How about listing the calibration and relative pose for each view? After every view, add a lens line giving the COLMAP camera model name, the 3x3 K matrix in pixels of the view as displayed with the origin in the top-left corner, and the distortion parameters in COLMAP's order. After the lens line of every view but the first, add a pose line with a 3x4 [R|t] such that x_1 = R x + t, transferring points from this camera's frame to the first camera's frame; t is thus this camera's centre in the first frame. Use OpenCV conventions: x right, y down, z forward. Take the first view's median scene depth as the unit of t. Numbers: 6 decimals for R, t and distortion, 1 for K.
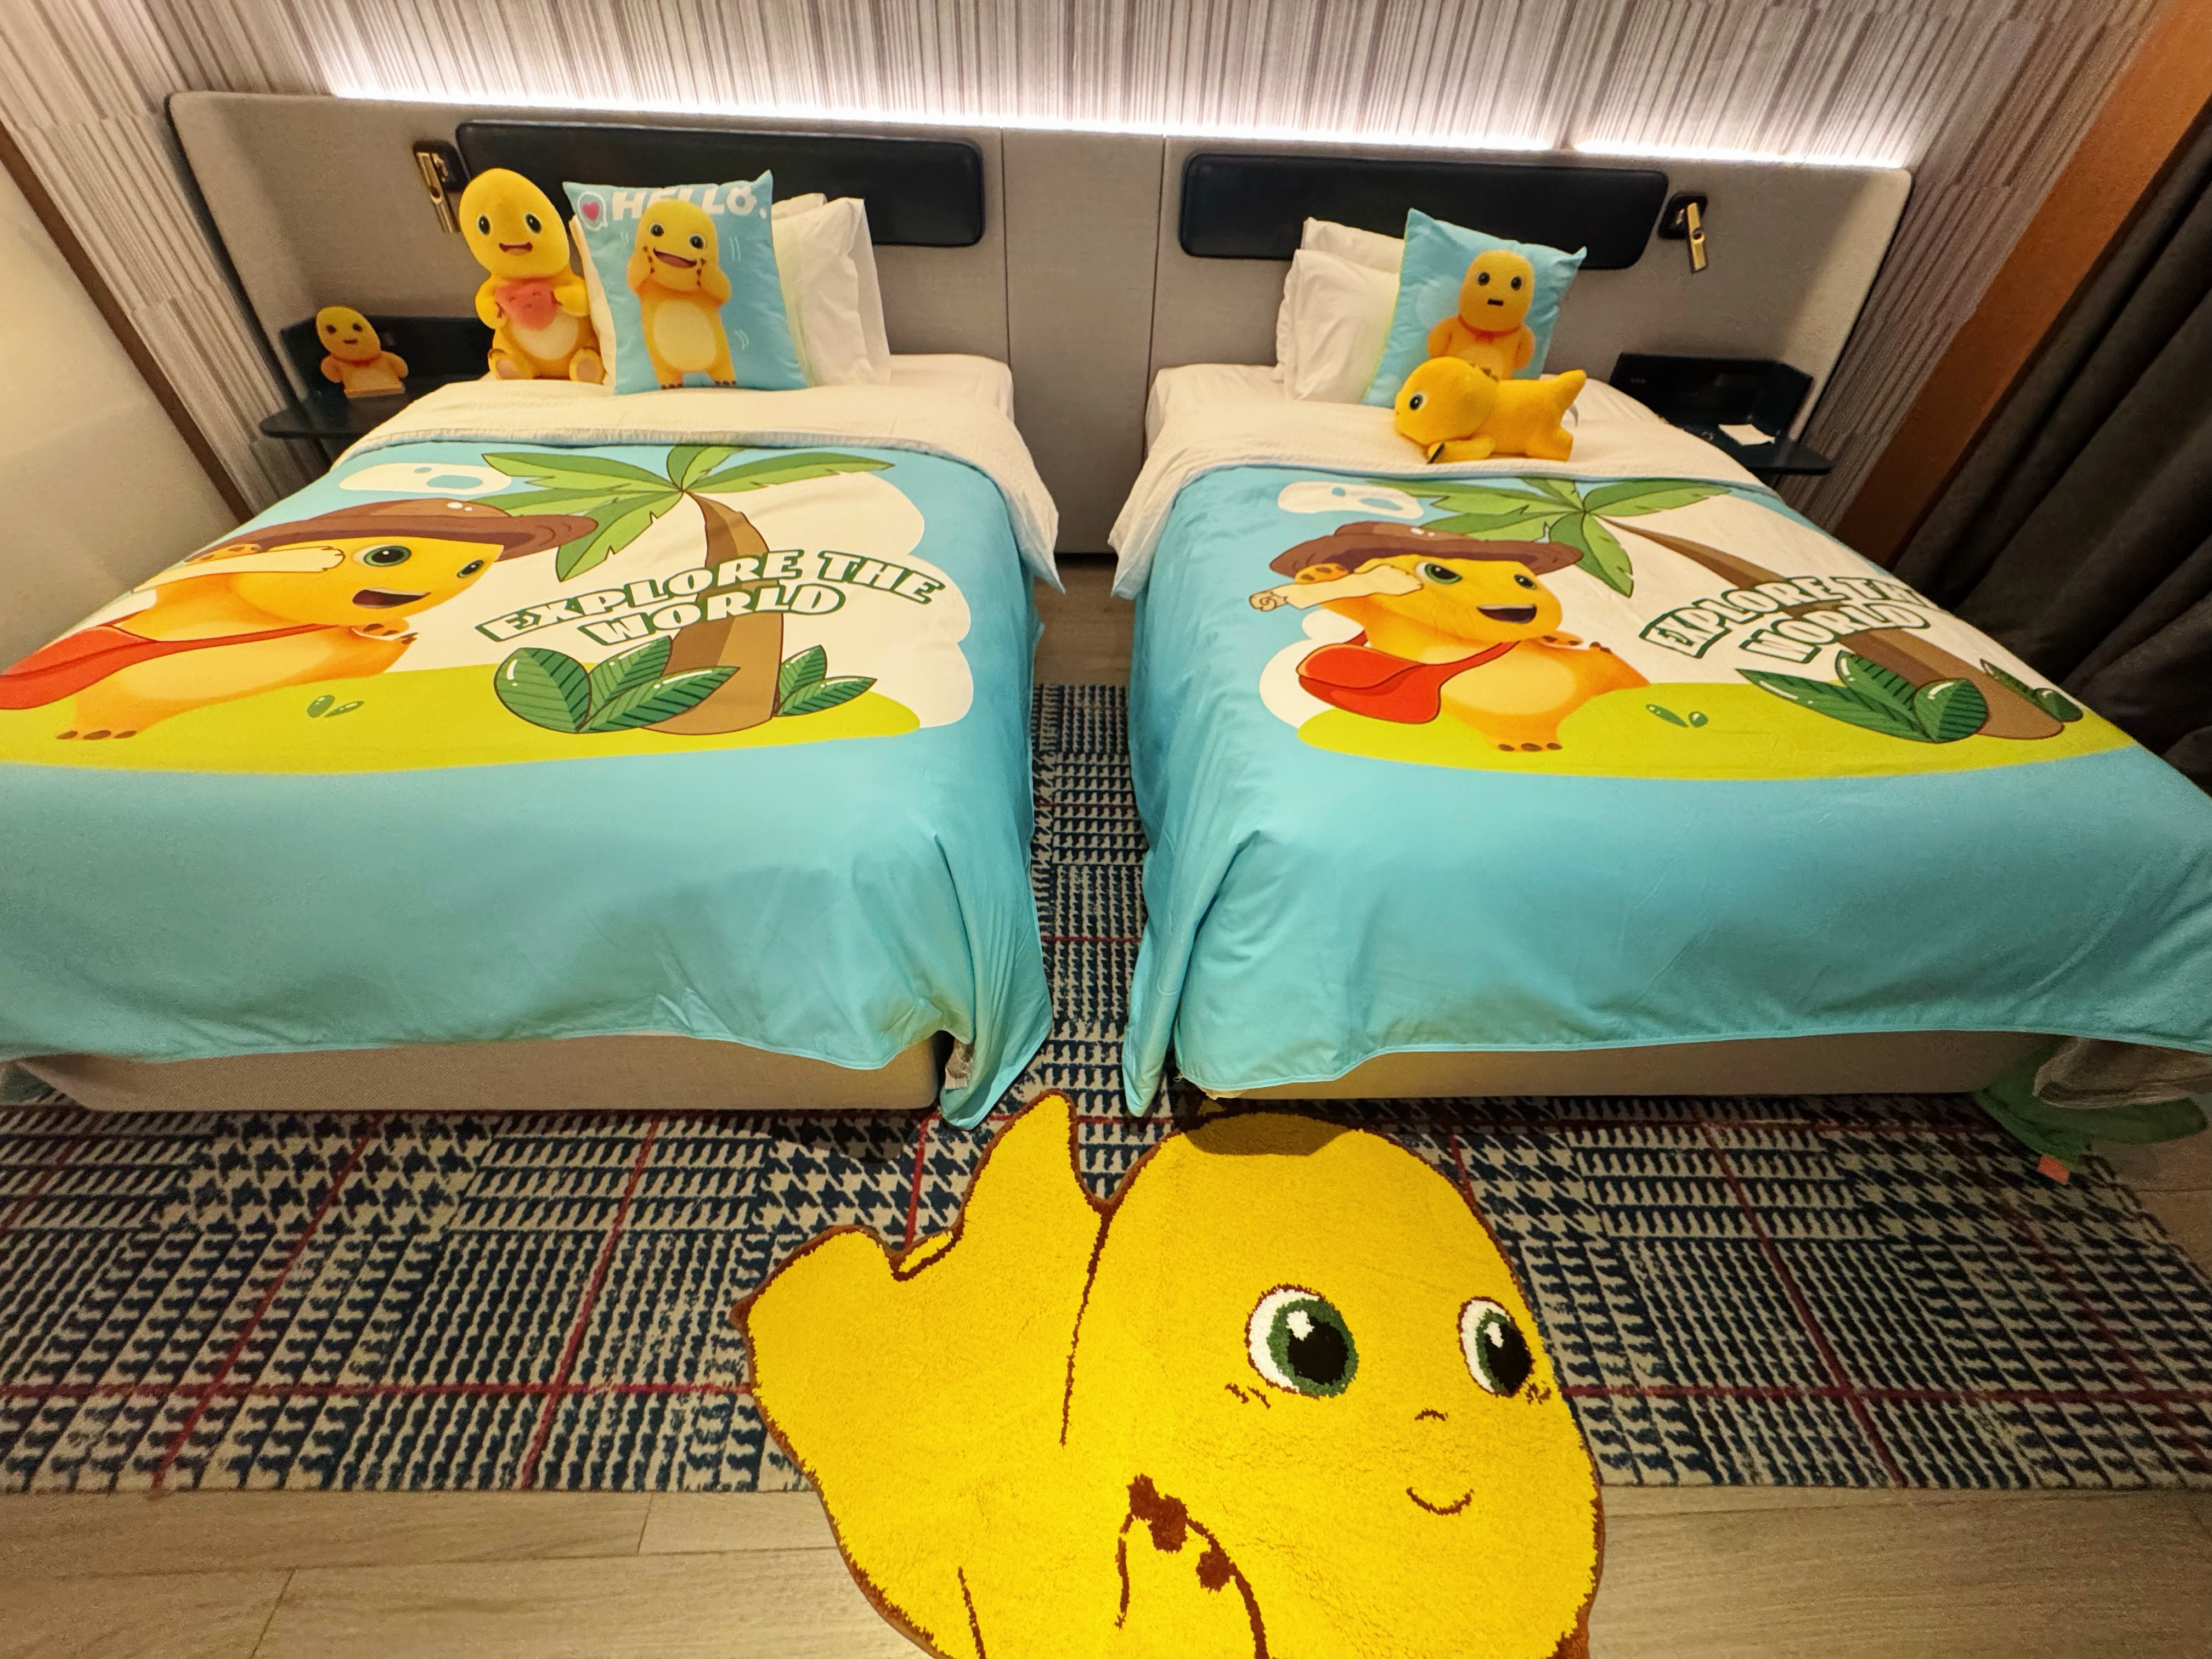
lens RADIAL K [[877.8, 0, 1124.5], [0, 877.8, 832.6], [0, 0, 1]] dist [-0.002014, 0.000319]
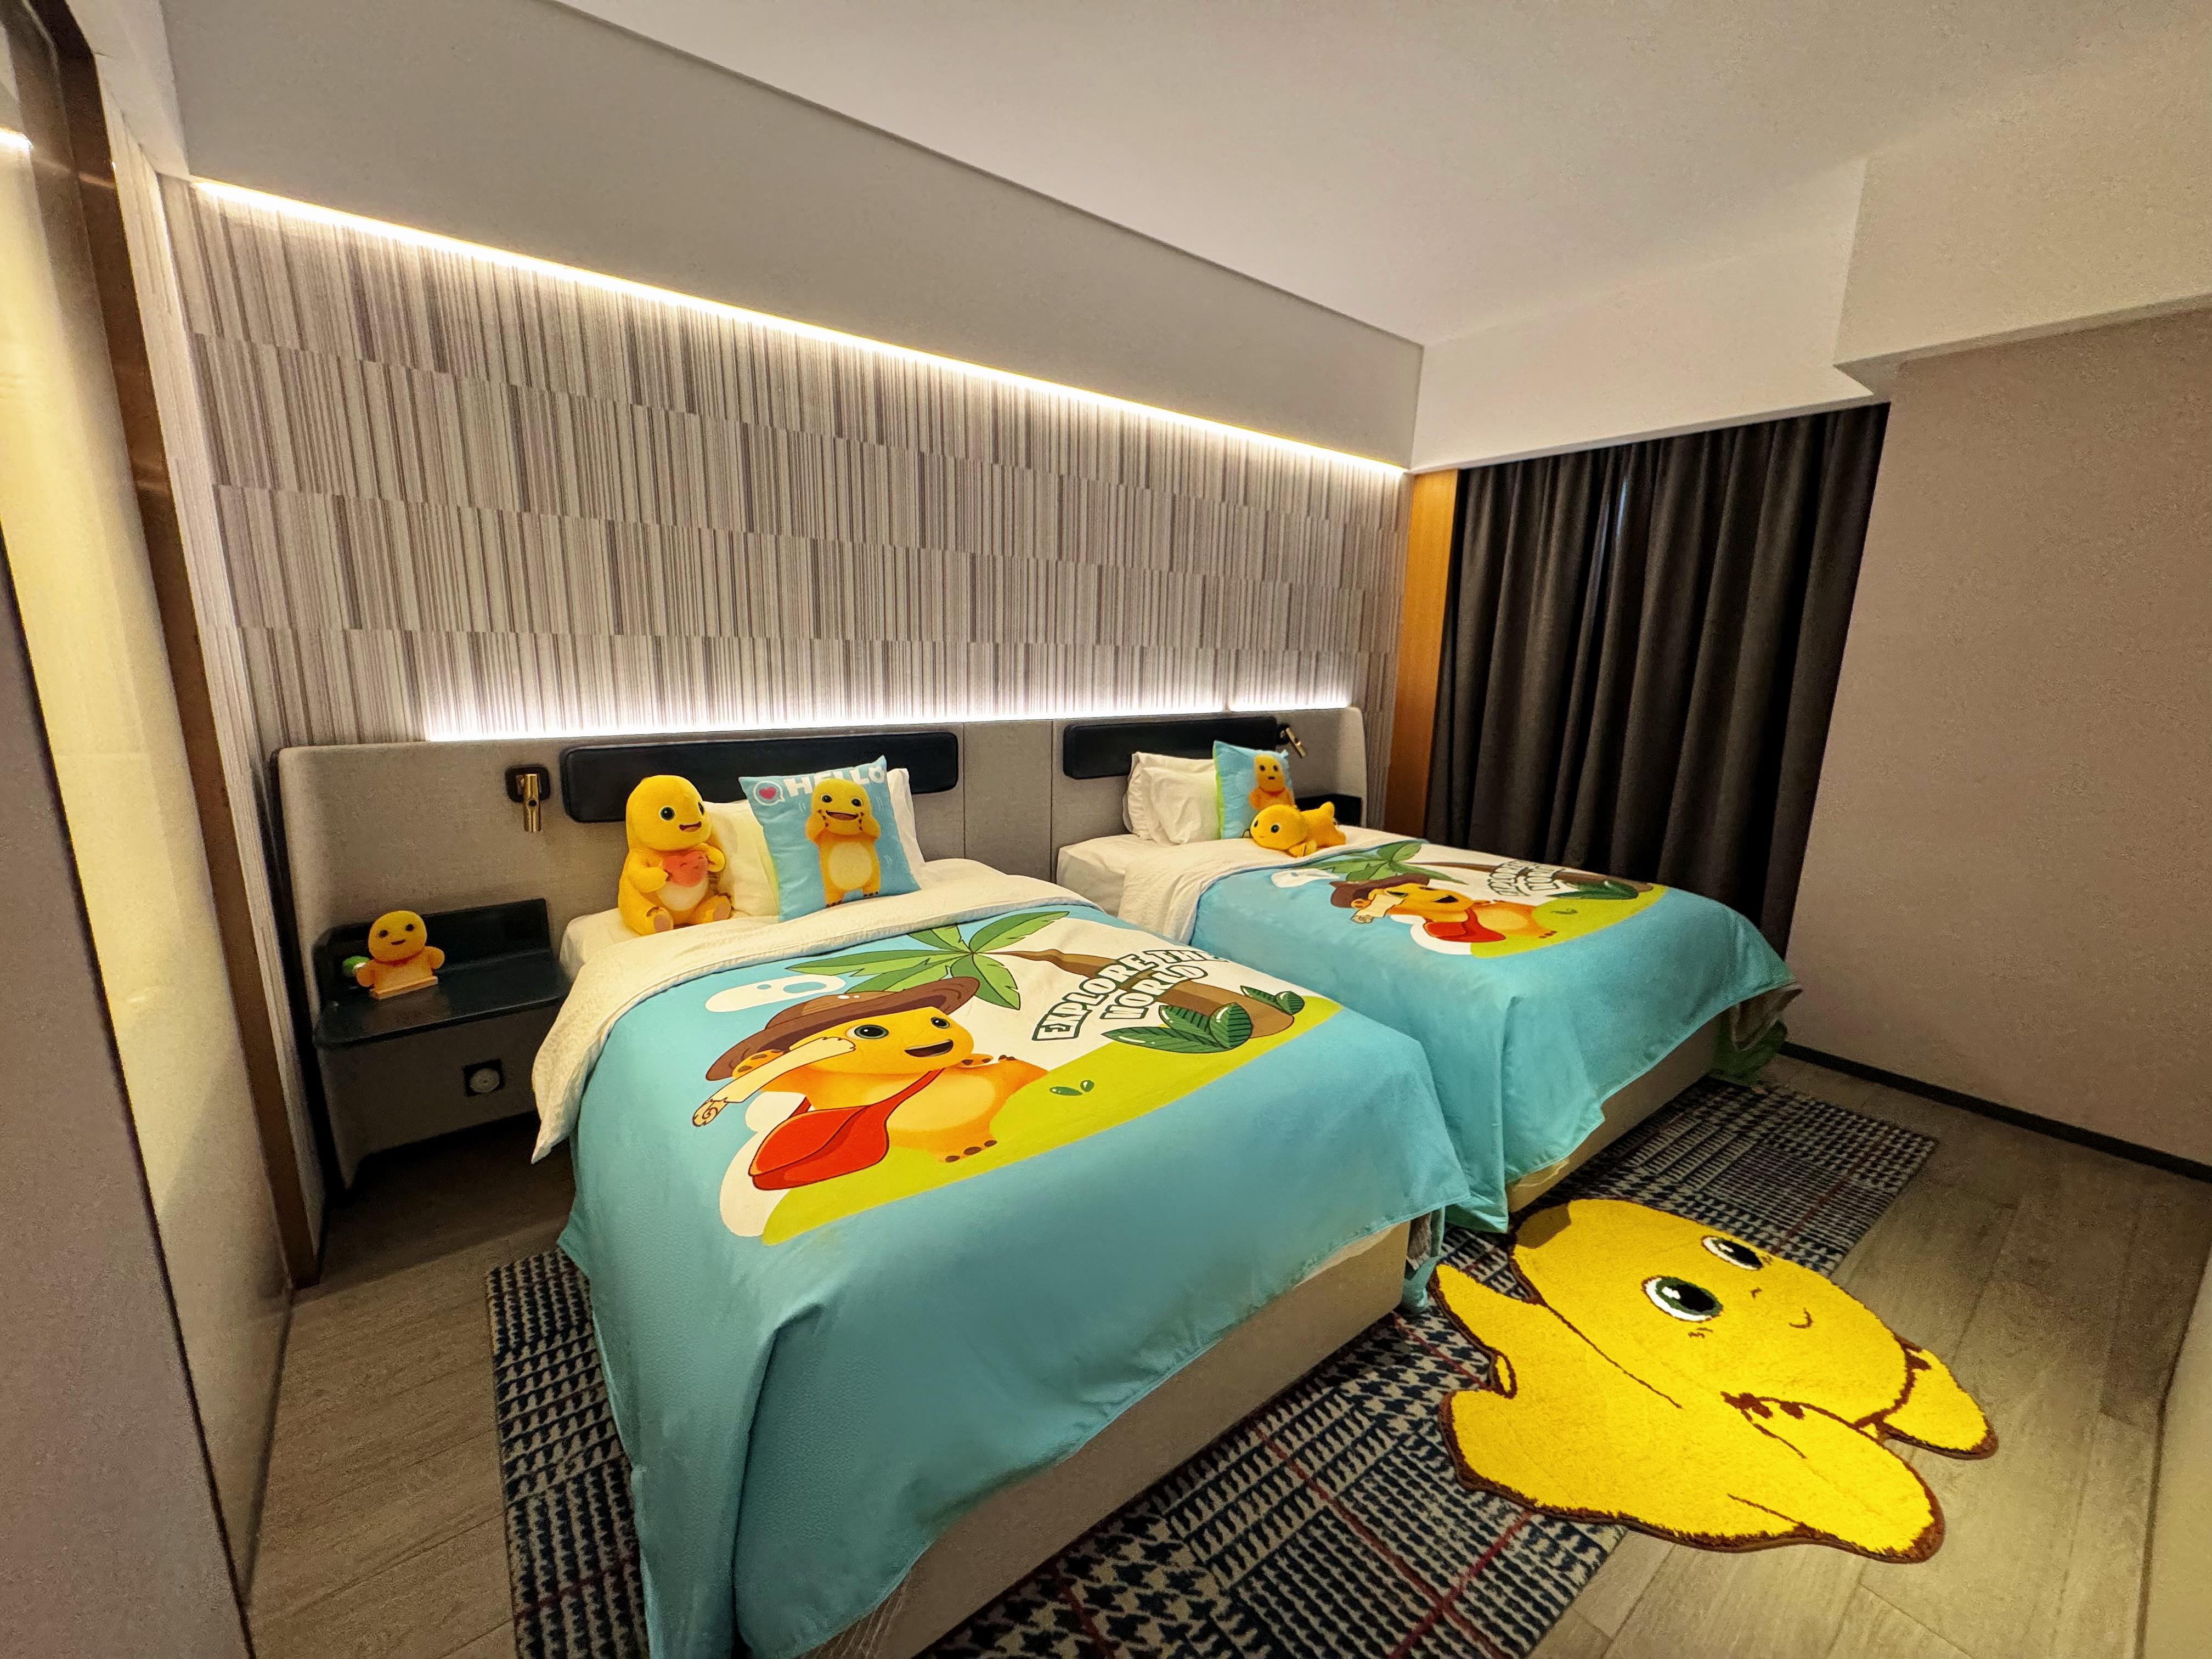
lens RADIAL K [[877.8, 0, 1106.2], [0, 877.8, 824.3], [0, 0, 1]] dist [-0.002014, 0.000319]
pose [[0.810001, -0.136759, 0.570260, -1.275726], [0.411925, 0.824816, -0.387295, 0.050335], [-0.417393, 0.548613, 0.724435, -0.166455]]
